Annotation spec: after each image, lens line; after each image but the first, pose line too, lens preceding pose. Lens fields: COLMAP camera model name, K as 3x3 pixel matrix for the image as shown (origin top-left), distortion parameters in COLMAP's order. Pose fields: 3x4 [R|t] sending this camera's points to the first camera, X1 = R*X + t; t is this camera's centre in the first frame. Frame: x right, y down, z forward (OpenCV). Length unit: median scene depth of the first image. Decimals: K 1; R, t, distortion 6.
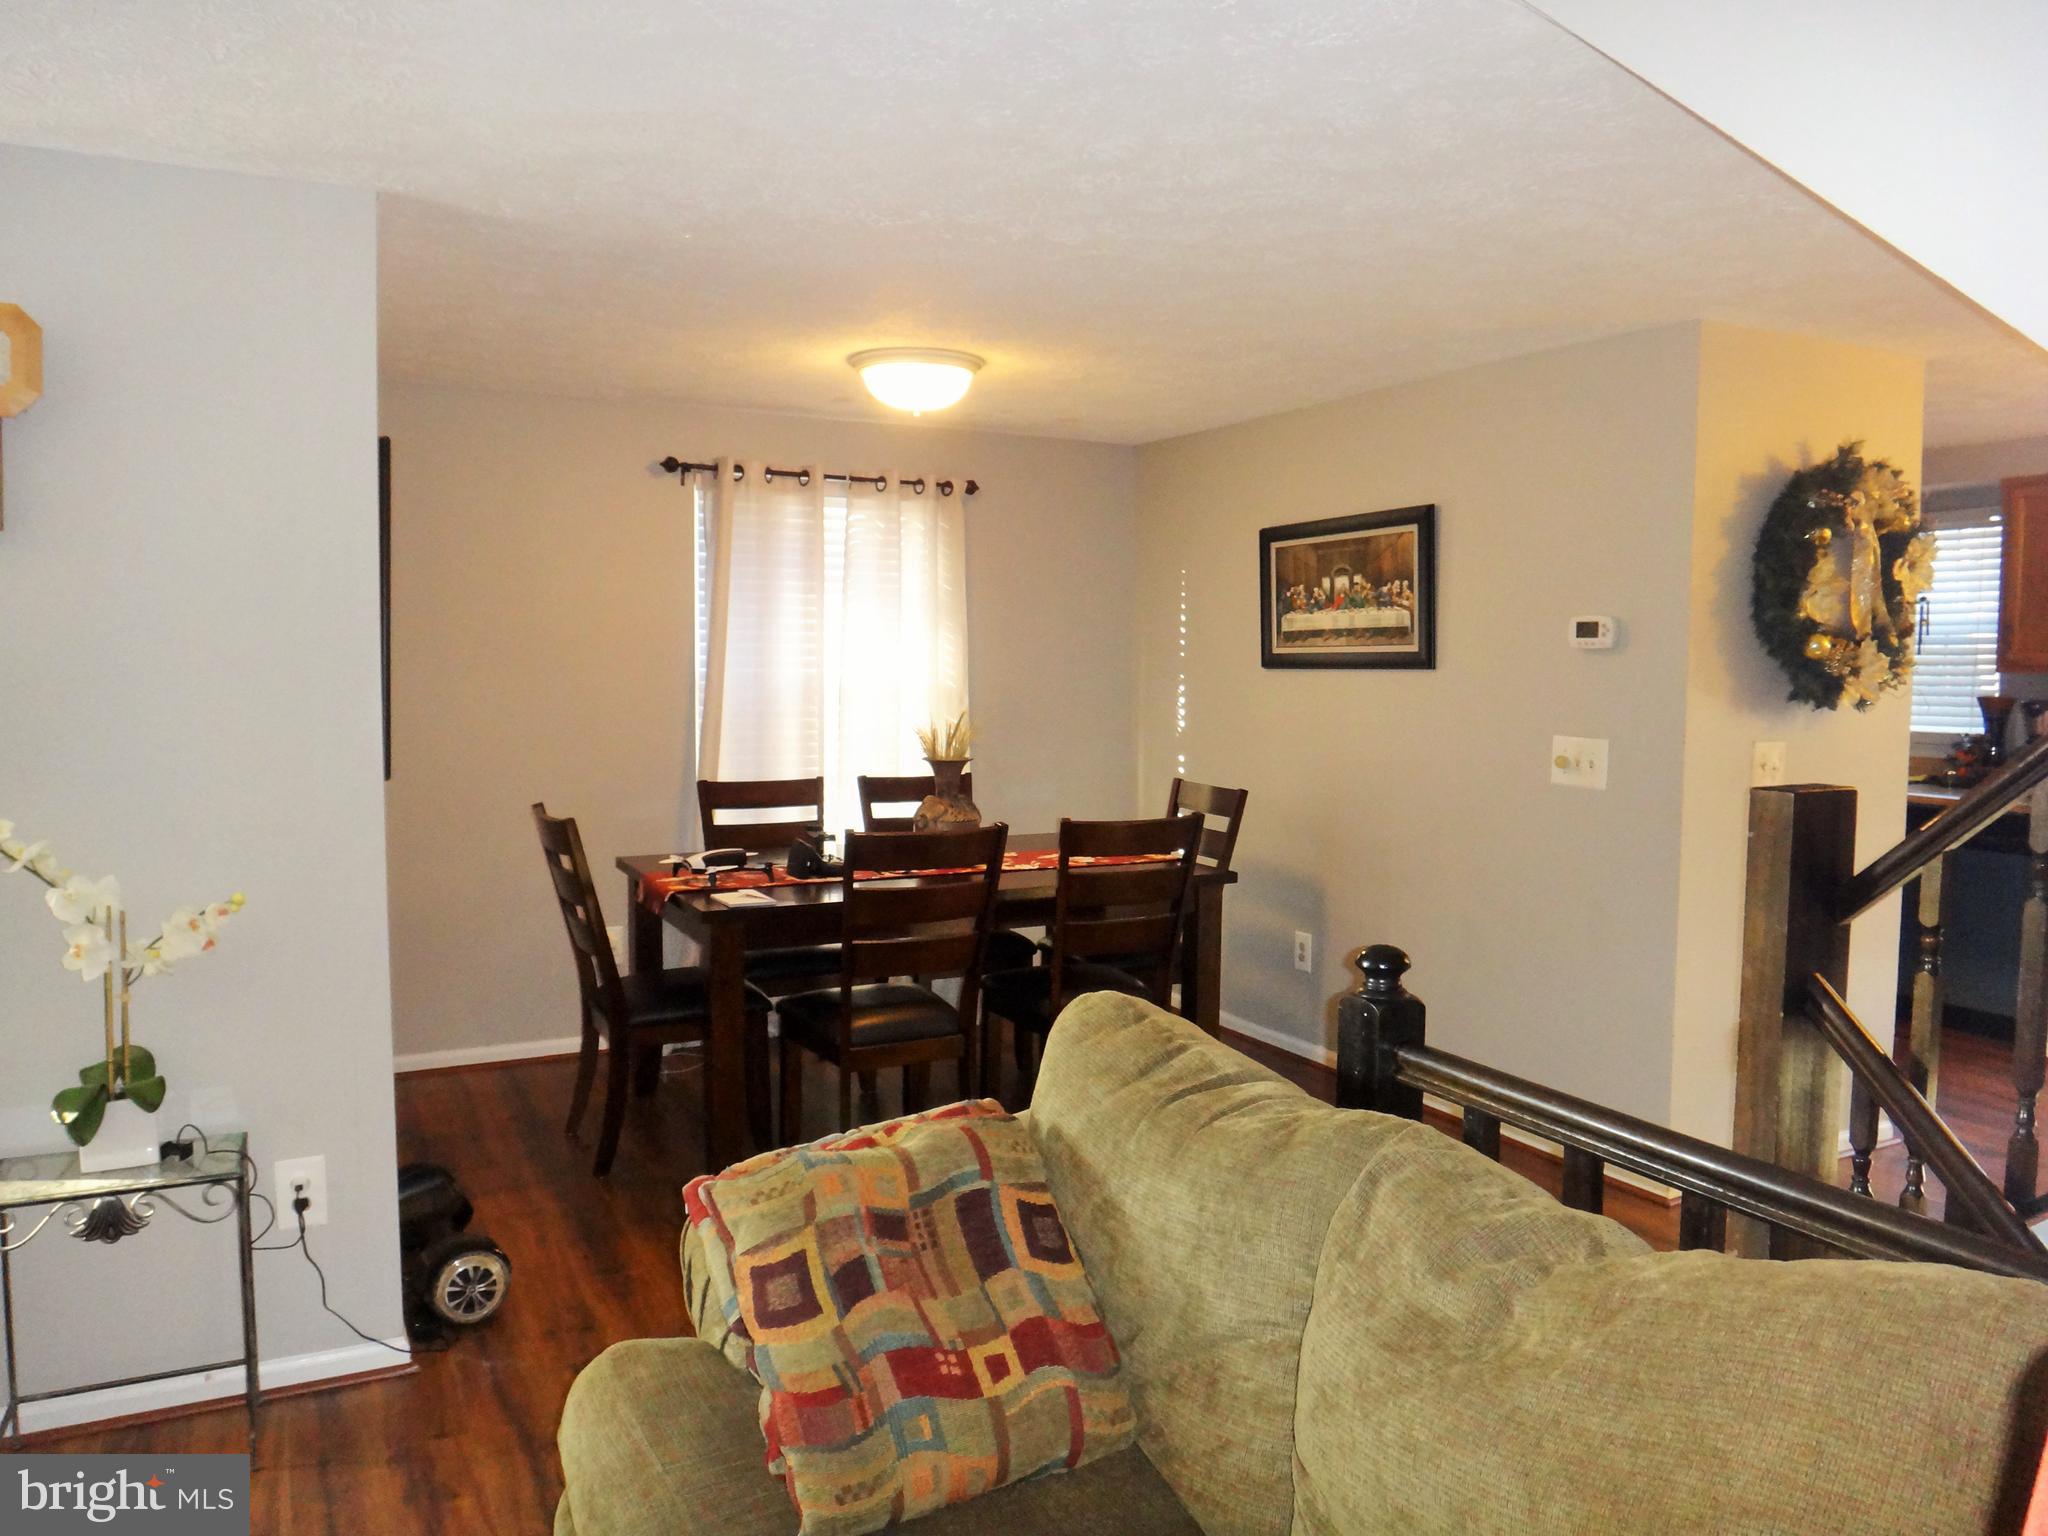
lens RADIAL K [[1418.2, 0, 1024.0], [0, 1418.2, 768.0], [0, 0, 1]] dist [-0.048977, 0.000329]
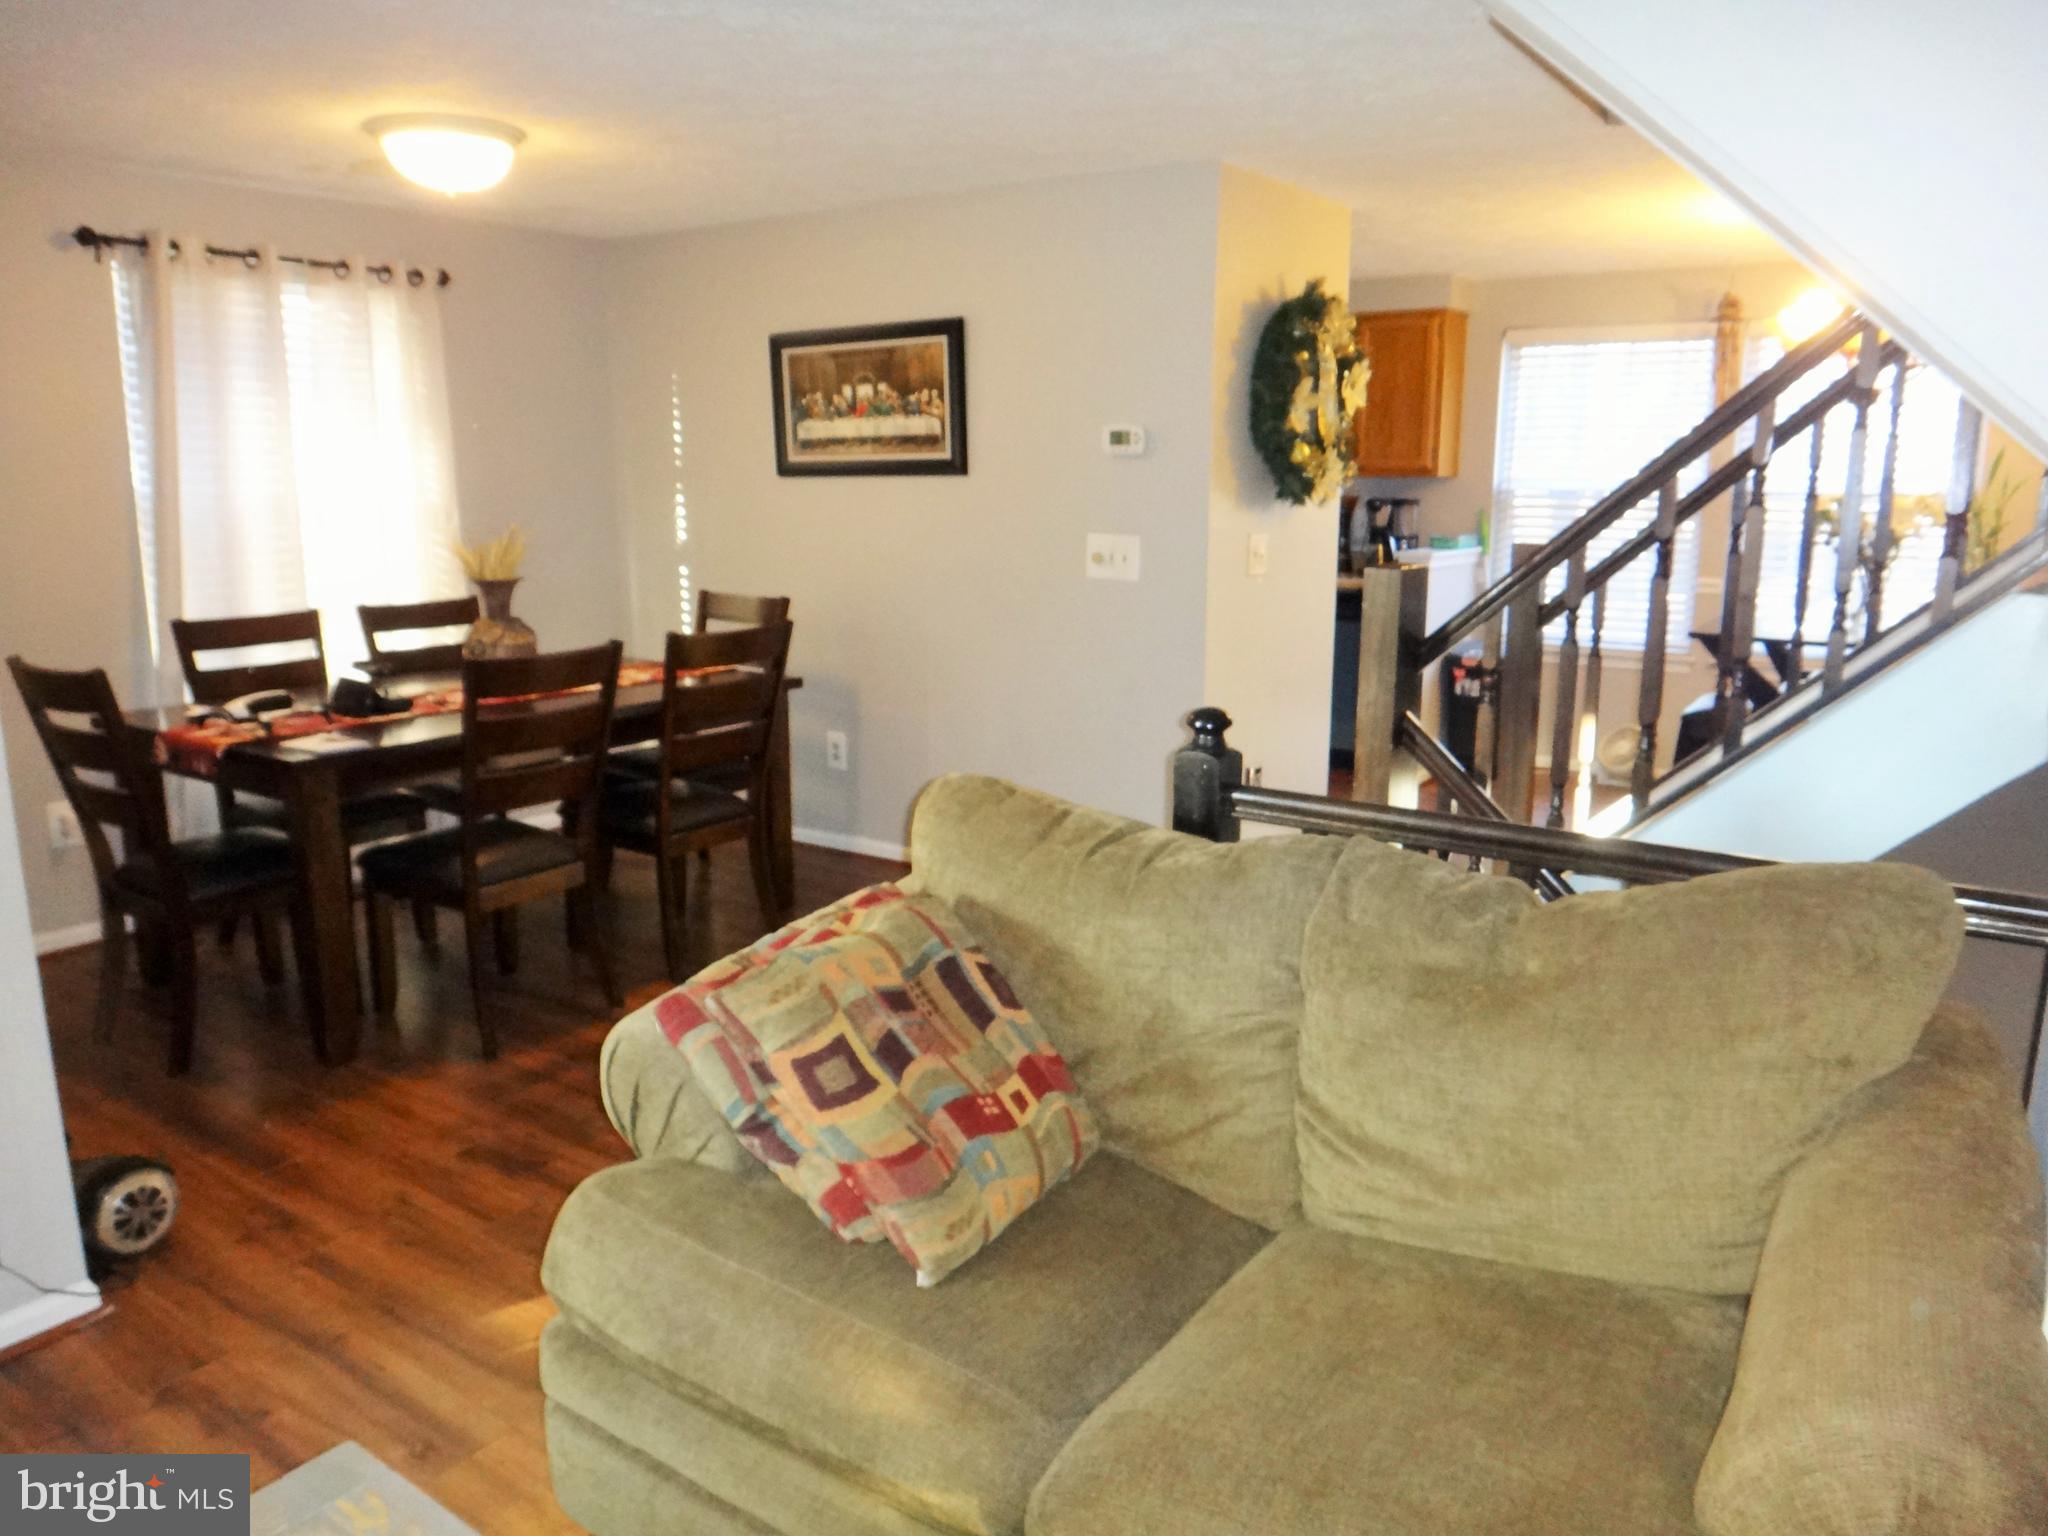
lens RADIAL K [[1421.1, 0, 1051.4], [0, 1421.1, 765.3], [0, 0, 1]] dist [-0.059721, 0.003521]
pose [[0.879149, -0.100974, 0.465727, -0.208656], [0.040186, 0.989522, 0.138679, 0.001527], [-0.474850, -0.103204, 0.873995, 0.009889]]
